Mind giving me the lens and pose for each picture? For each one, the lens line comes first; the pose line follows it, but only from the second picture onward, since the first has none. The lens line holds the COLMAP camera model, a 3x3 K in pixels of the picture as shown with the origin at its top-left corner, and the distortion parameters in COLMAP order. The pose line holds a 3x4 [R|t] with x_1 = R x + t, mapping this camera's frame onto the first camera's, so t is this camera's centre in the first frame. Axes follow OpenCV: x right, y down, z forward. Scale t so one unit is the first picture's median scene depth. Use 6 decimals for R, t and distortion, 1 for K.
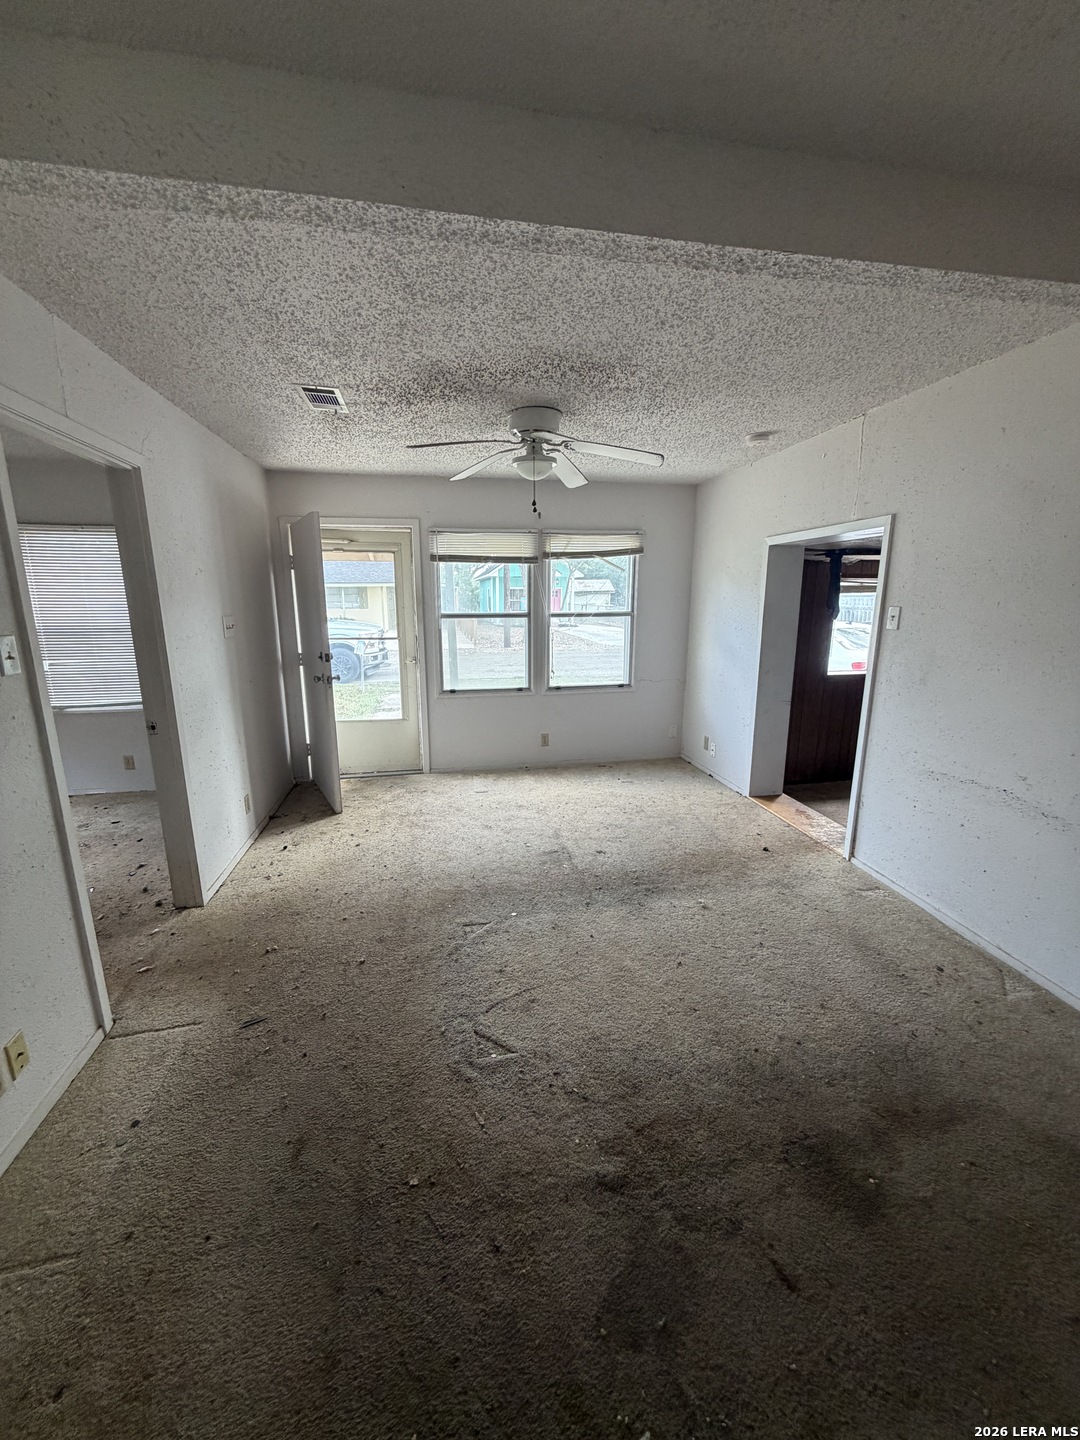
lens RADIAL K [[578.7, 0, 538.3], [0, 578.7, 723.1], [0, 0, 1]] dist [0.000014, 0.000027]
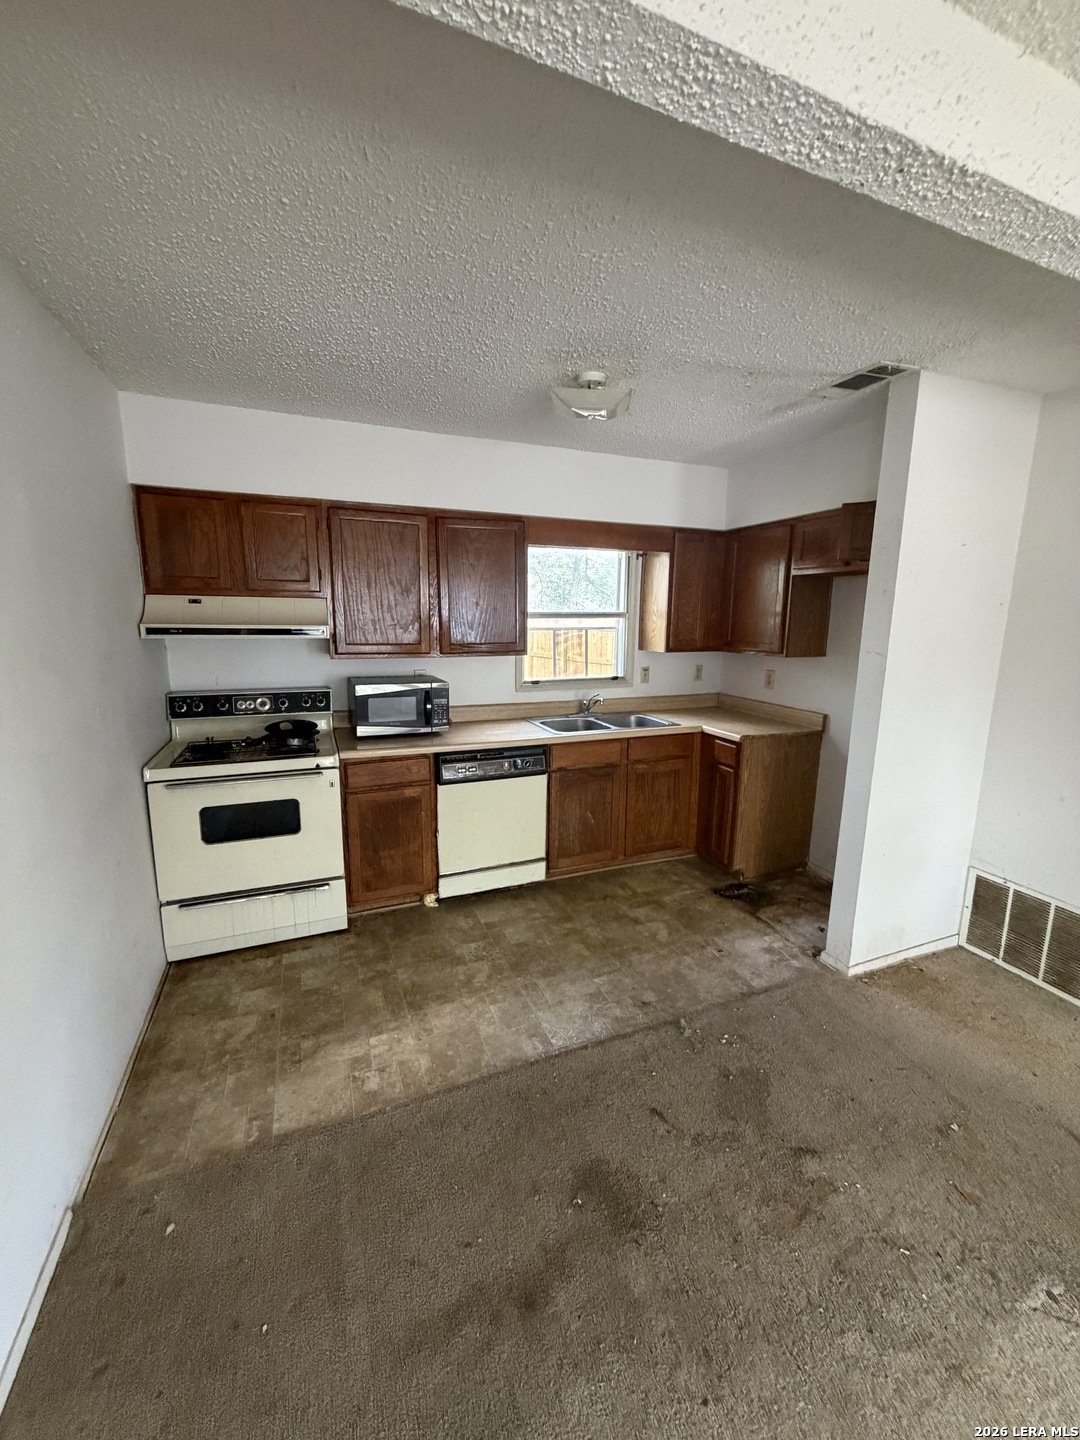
lens RADIAL K [[578.7, 0, 541.6], [0, 578.7, 722.4], [0, 0, 1]] dist [0.000014, 0.000027]
pose [[-0.978823, 0.030053, -0.202493, 0.319764], [-0.050192, 0.923740, 0.379717, -0.147432], [0.198462, 0.381839, -0.902669, 0.615797]]
